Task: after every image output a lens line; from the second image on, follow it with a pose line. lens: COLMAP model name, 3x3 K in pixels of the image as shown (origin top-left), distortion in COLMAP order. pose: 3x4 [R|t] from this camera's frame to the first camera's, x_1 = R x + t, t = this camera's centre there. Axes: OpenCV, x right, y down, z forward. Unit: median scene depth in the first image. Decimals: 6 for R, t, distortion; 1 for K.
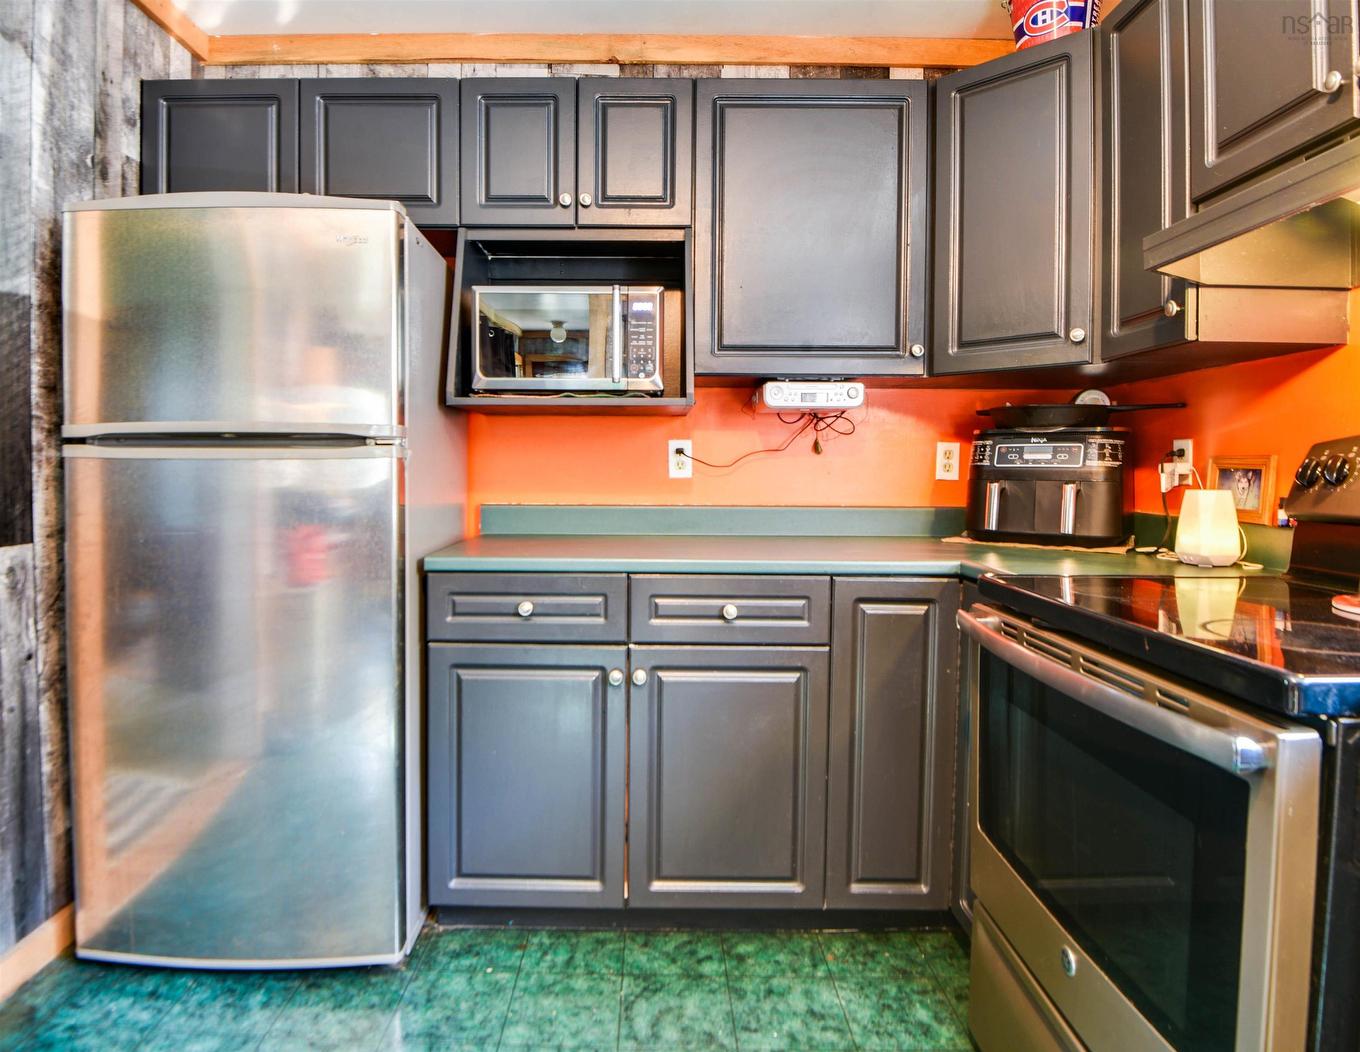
lens RADIAL K [[680.0, 0, 677.7], [0, 680.0, 498.5], [0, 0, 1]] dist [-0.053987, -0.000048]
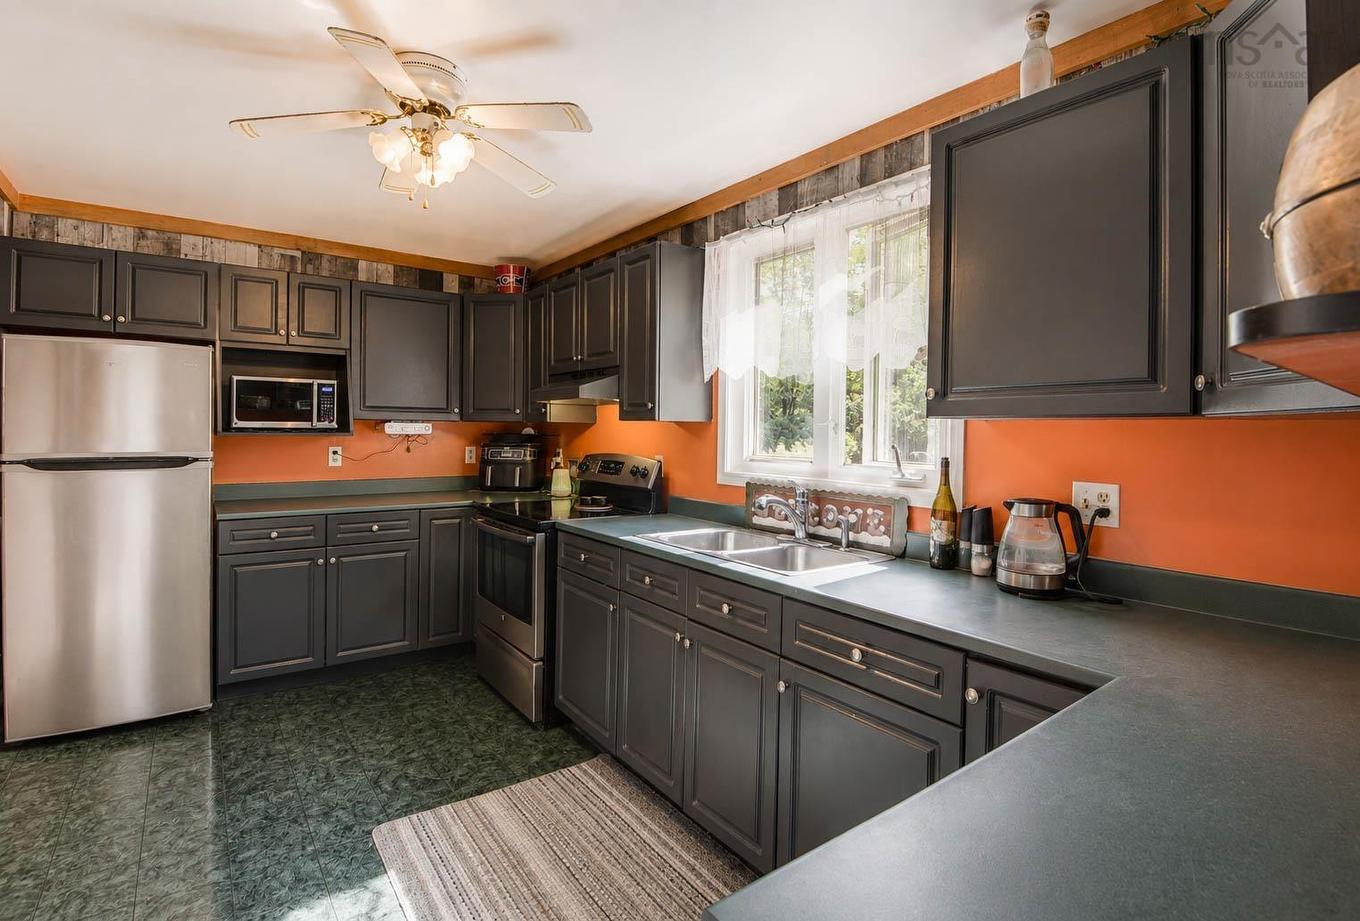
lens RADIAL K [[626.0, 0, 630.2], [0, 626.0, 432.3], [0, 0, 1]] dist [0.077645, -0.000045]
pose [[0.823882, 0.005208, 0.566737, -0.395775], [0.008624, 0.999727, -0.021725, -0.095068], [-0.566695, 0.022787, 0.823612, -1.170571]]
